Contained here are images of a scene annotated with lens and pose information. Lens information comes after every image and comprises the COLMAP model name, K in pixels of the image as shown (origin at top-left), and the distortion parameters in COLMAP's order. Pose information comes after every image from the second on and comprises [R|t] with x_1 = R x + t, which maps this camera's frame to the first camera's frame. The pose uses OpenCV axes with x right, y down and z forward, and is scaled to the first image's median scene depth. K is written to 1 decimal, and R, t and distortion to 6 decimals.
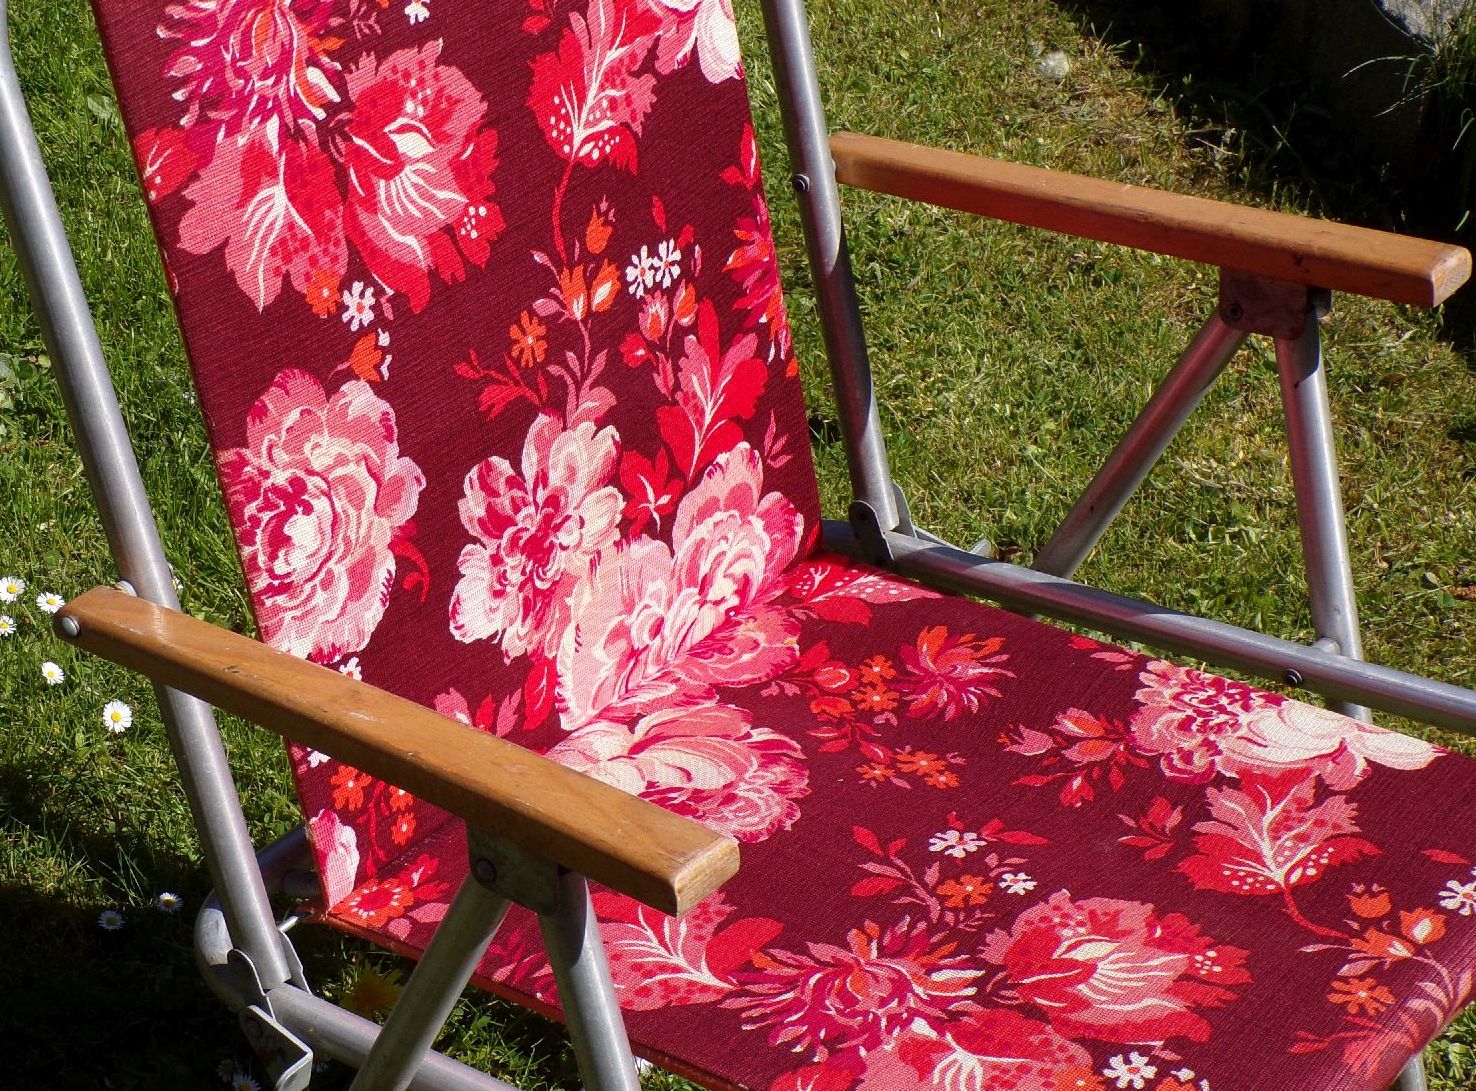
lens RADIAL K [[3219.3, 0, 641.4], [0, 3219.3, 706.7], [0, 0, 1]] dist [0.194450, 0.198054]
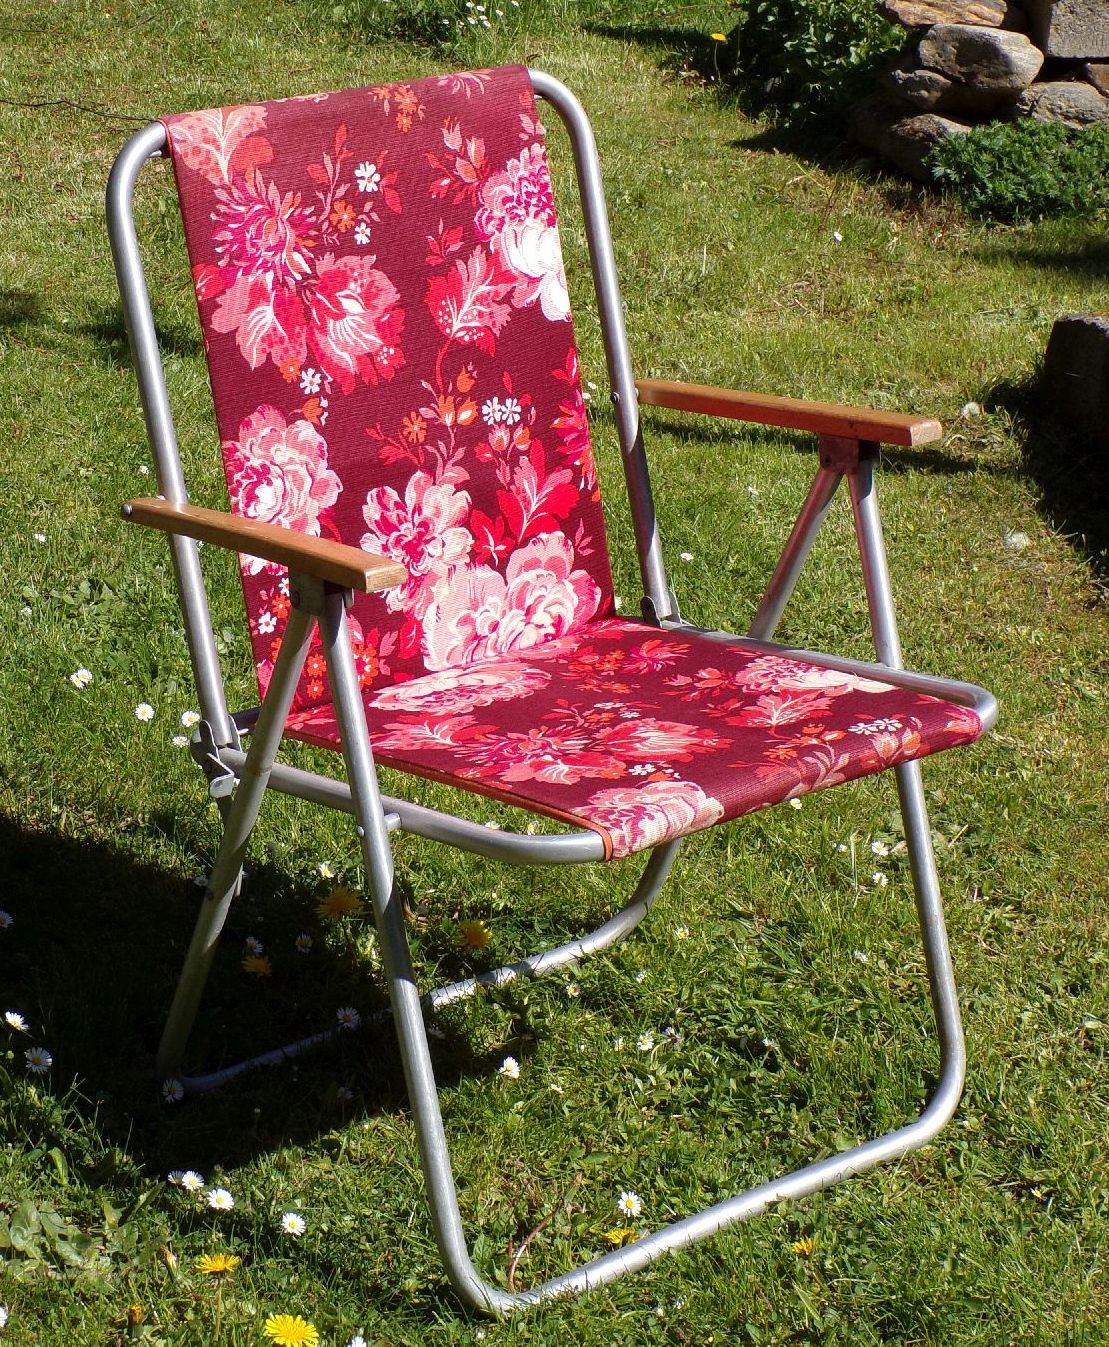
lens RADIAL K [[3058.2, 0, 554.5], [0, 3058.2, 673.5], [0, 0, 1]] dist [0.107804, 0.314624]
pose [[0.983880, 0.077040, -0.161383, 0.320711], [-0.113654, 0.966126, -0.231696, 0.397169], [0.138066, 0.246303, 0.959308, -0.585981]]
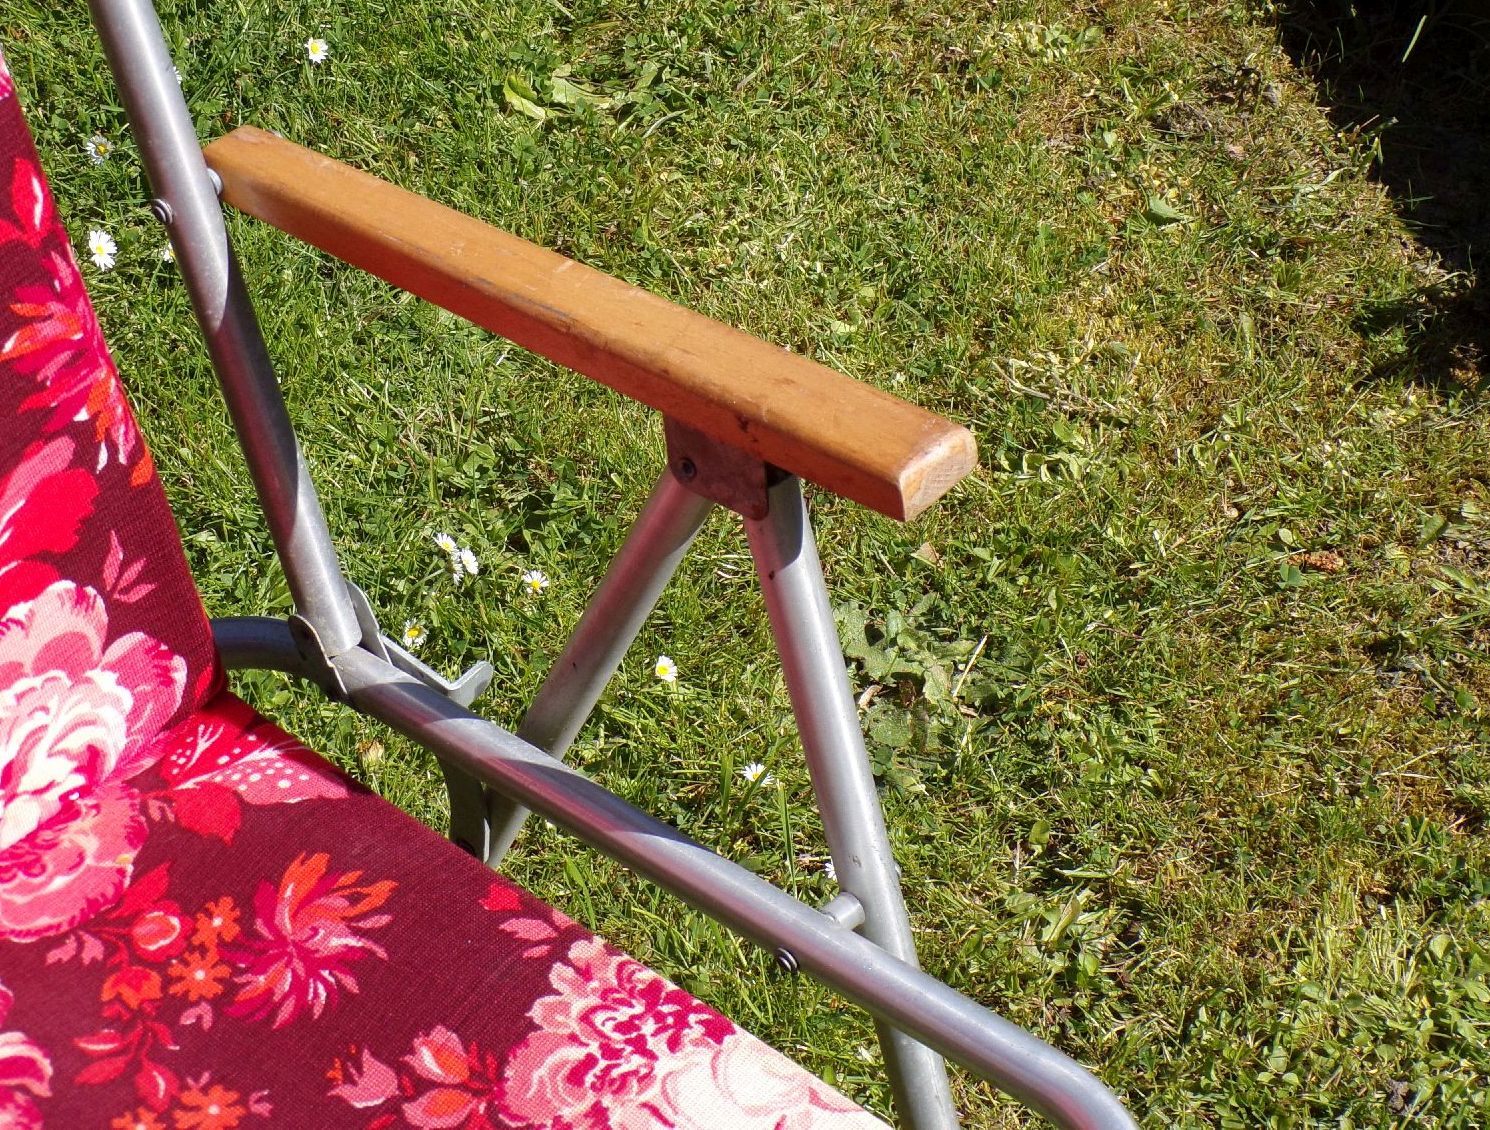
lens RADIAL K [[3281.9, 0, 745.0], [0, 3281.9, 565.0], [0, 0, 1]] dist [0.071062, 0.606103]
pose [[0.998517, 0.030114, -0.045360, 0.232639], [-0.025280, 0.994296, 0.103614, -0.178099], [0.048221, -0.102313, 0.993583, 0.305902]]
